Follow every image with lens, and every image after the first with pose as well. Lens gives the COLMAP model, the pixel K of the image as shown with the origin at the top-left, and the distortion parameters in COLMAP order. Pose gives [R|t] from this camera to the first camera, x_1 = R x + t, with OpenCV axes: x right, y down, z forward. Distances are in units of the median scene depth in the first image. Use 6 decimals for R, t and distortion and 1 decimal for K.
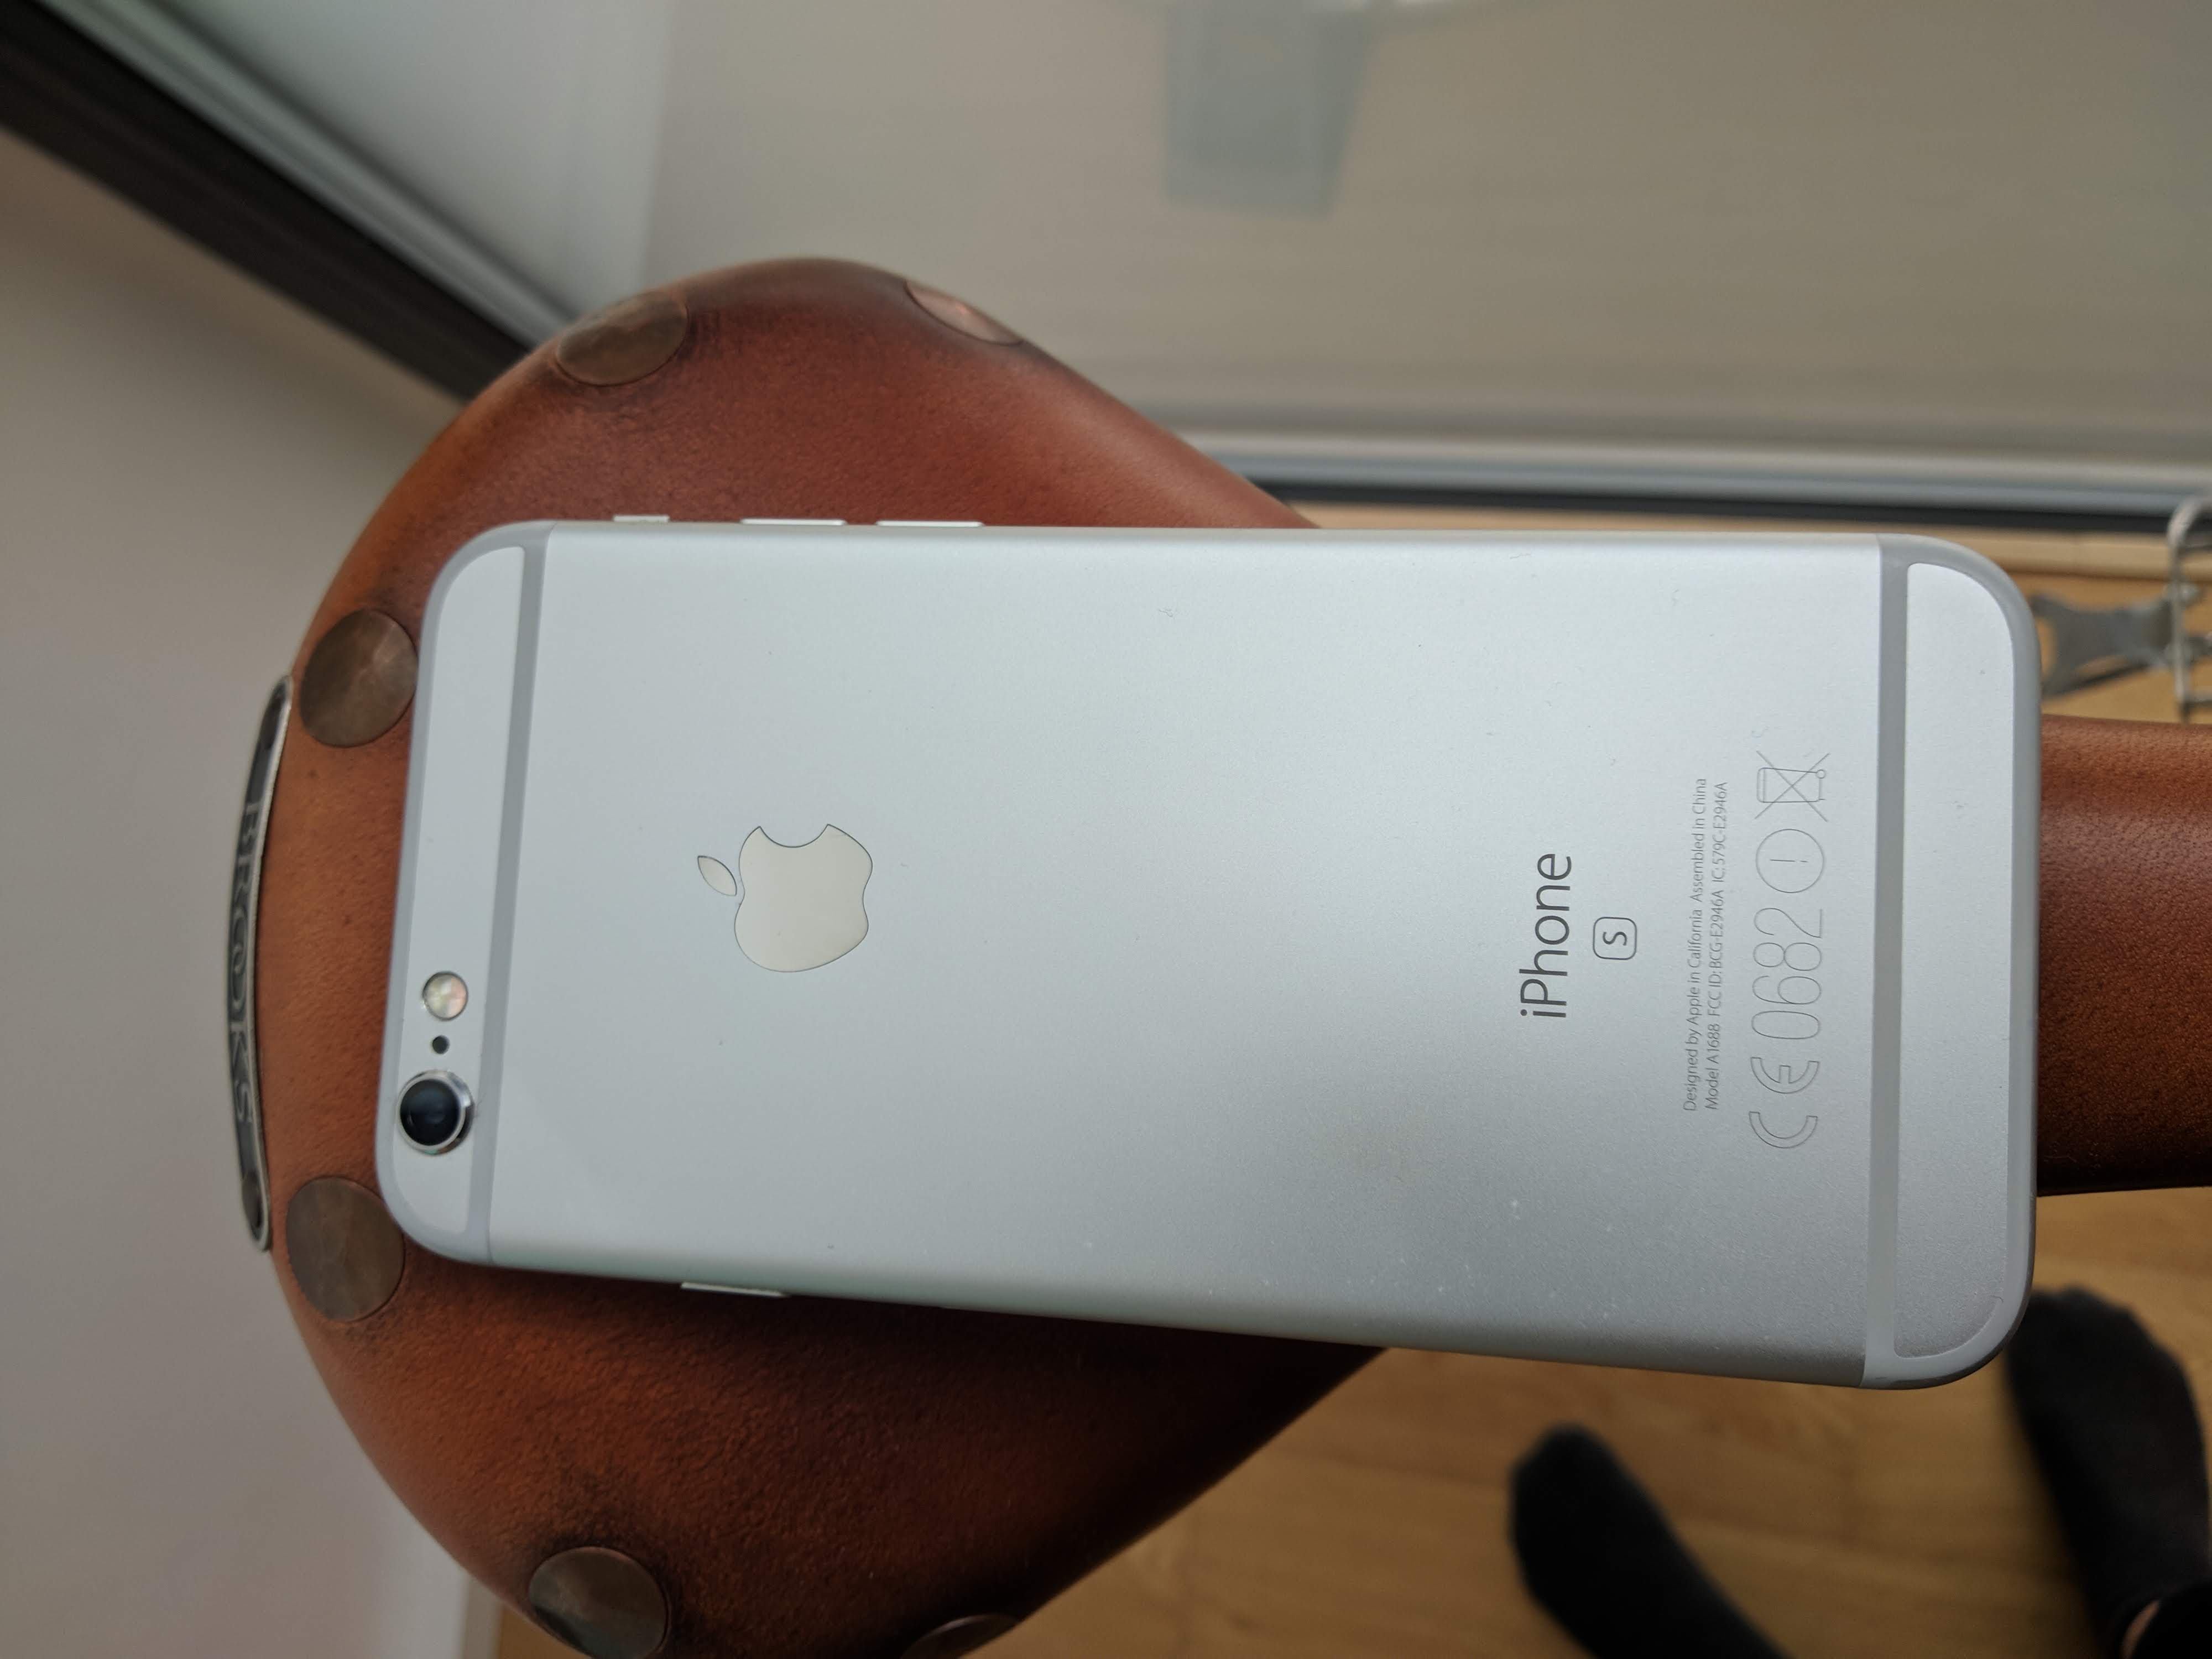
lens RADIAL K [[1711.3, 0, 1112.9], [0, 1711.3, 828.5], [0, 0, 1]] dist [-0.036042, -0.022189]
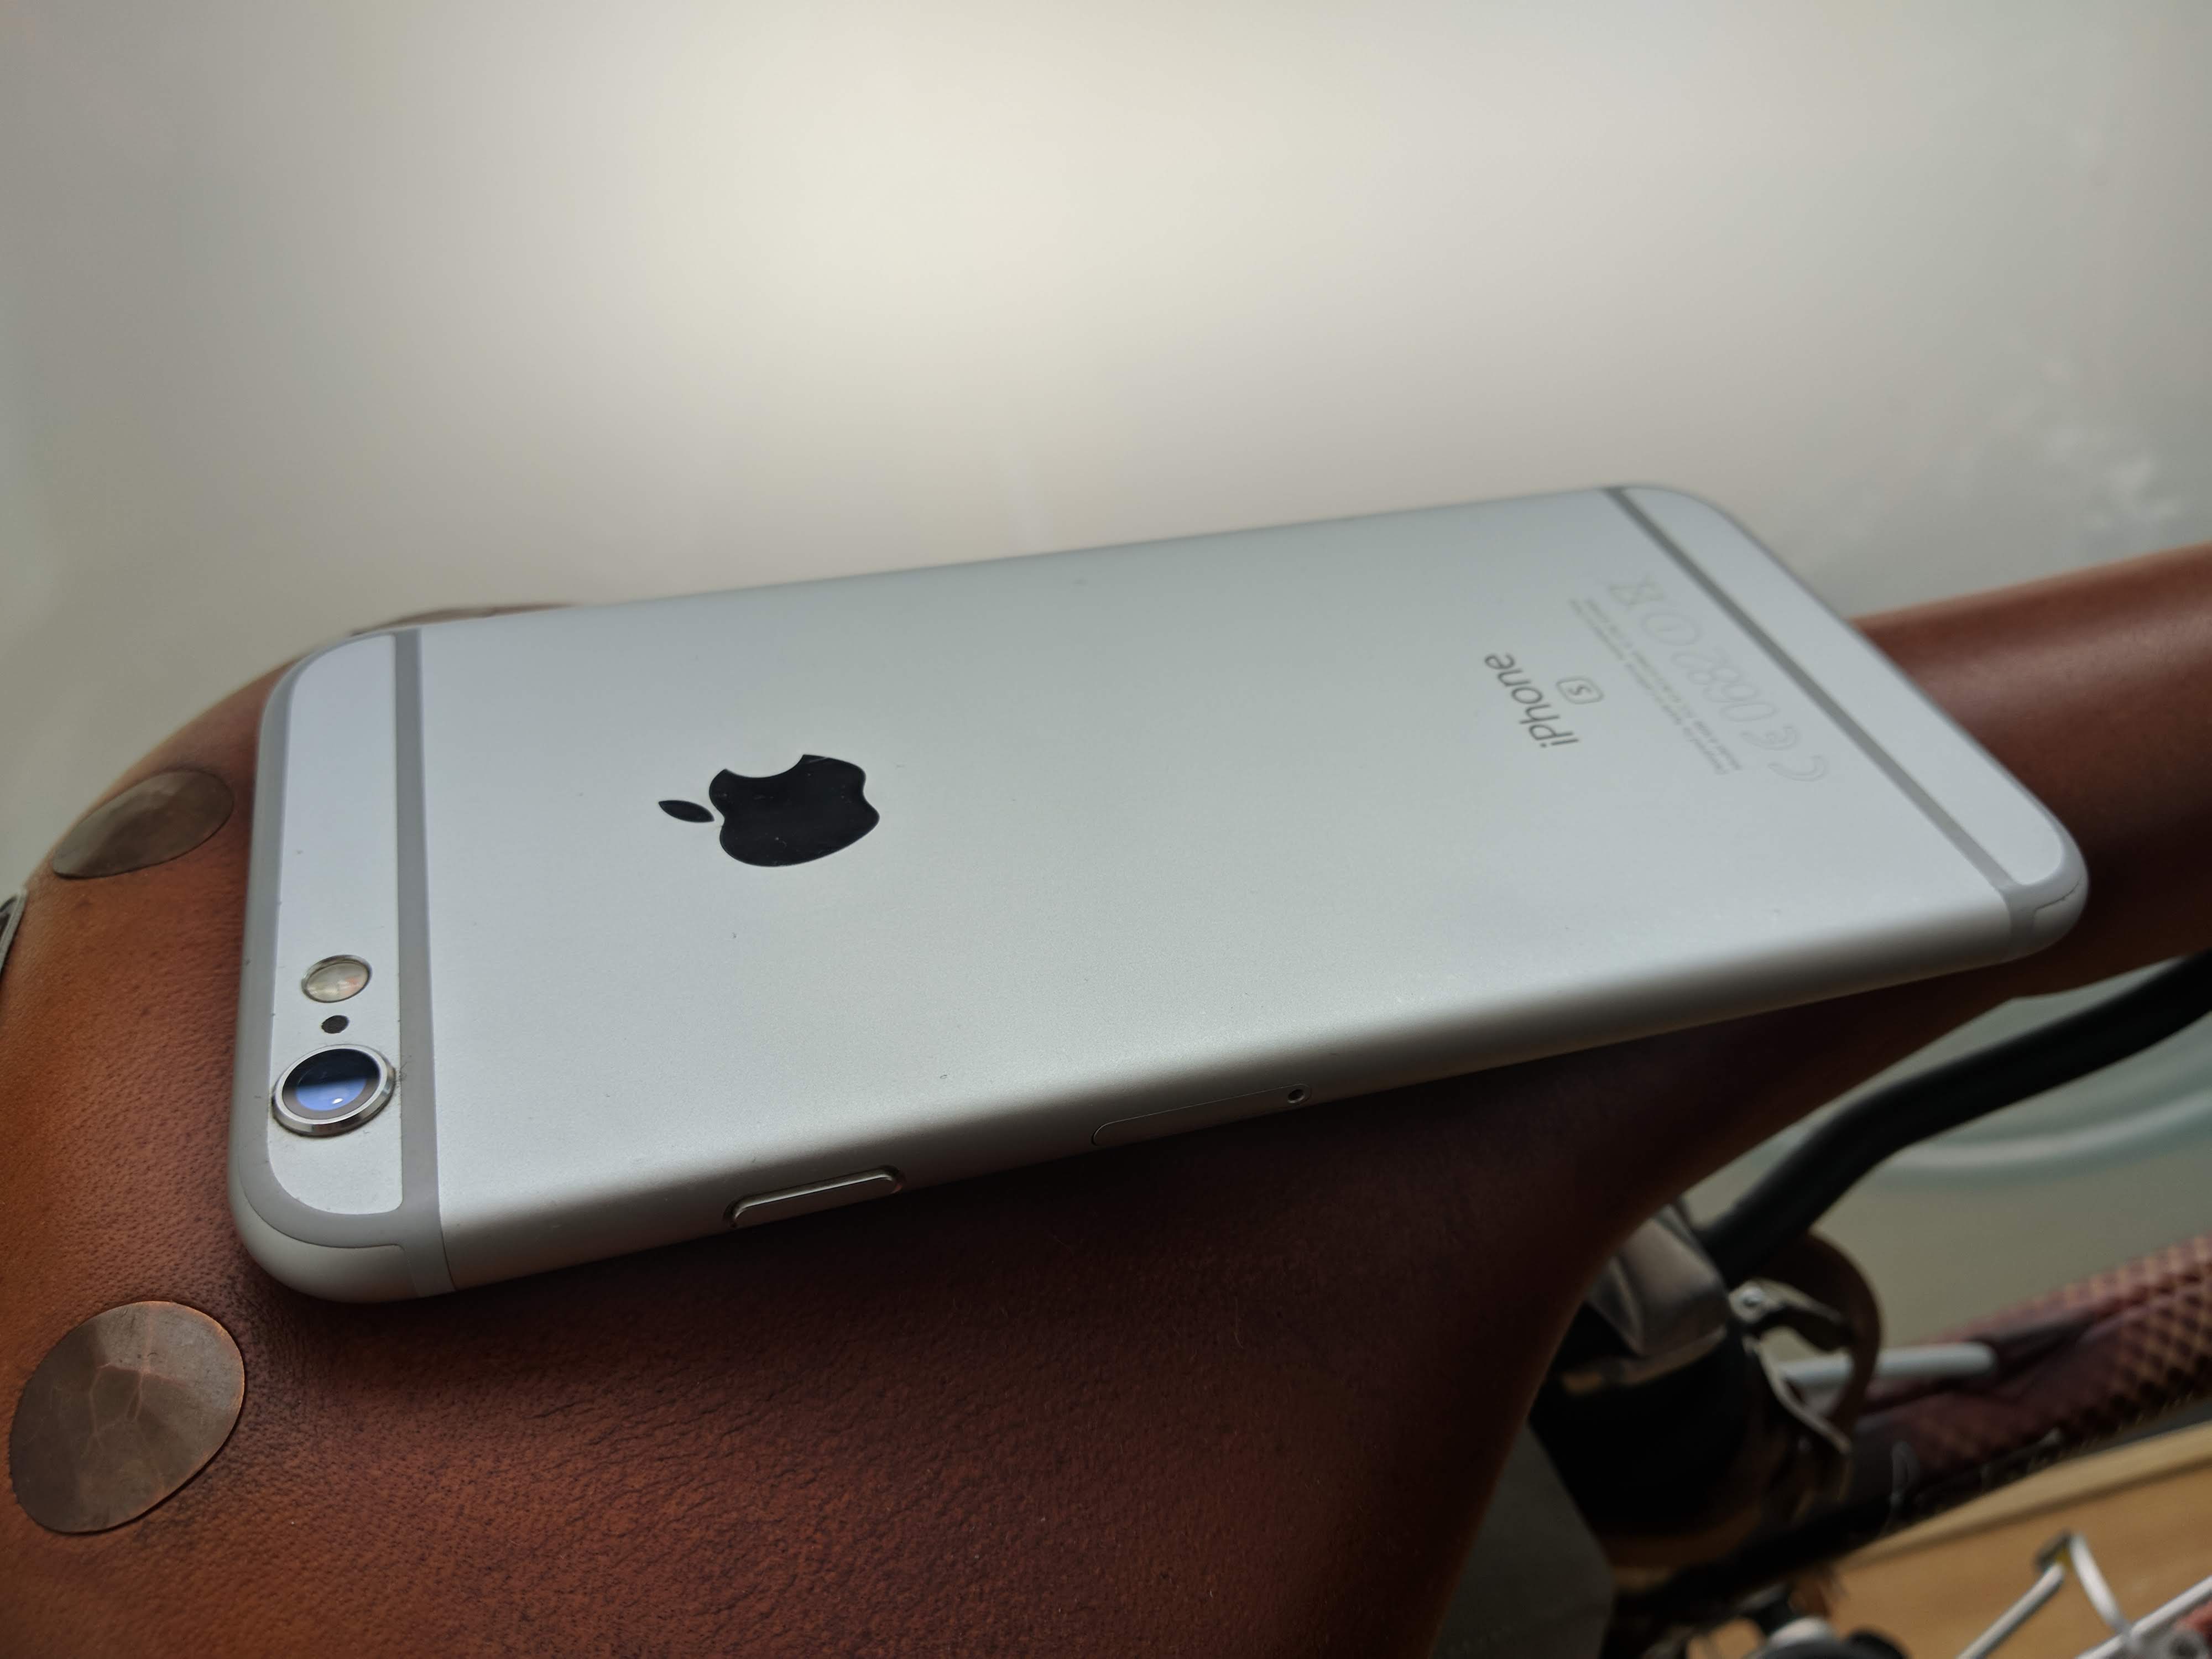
lens RADIAL K [[1711.3, 0, 1104.7], [0, 1711.3, 828.8], [0, 0, 1]] dist [-0.036042, -0.022189]
pose [[0.915287, -0.069650, 0.396735, -0.357177], [0.323954, 0.712624, -0.622271, 0.601741], [-0.239381, 0.698080, 0.674819, 0.344296]]
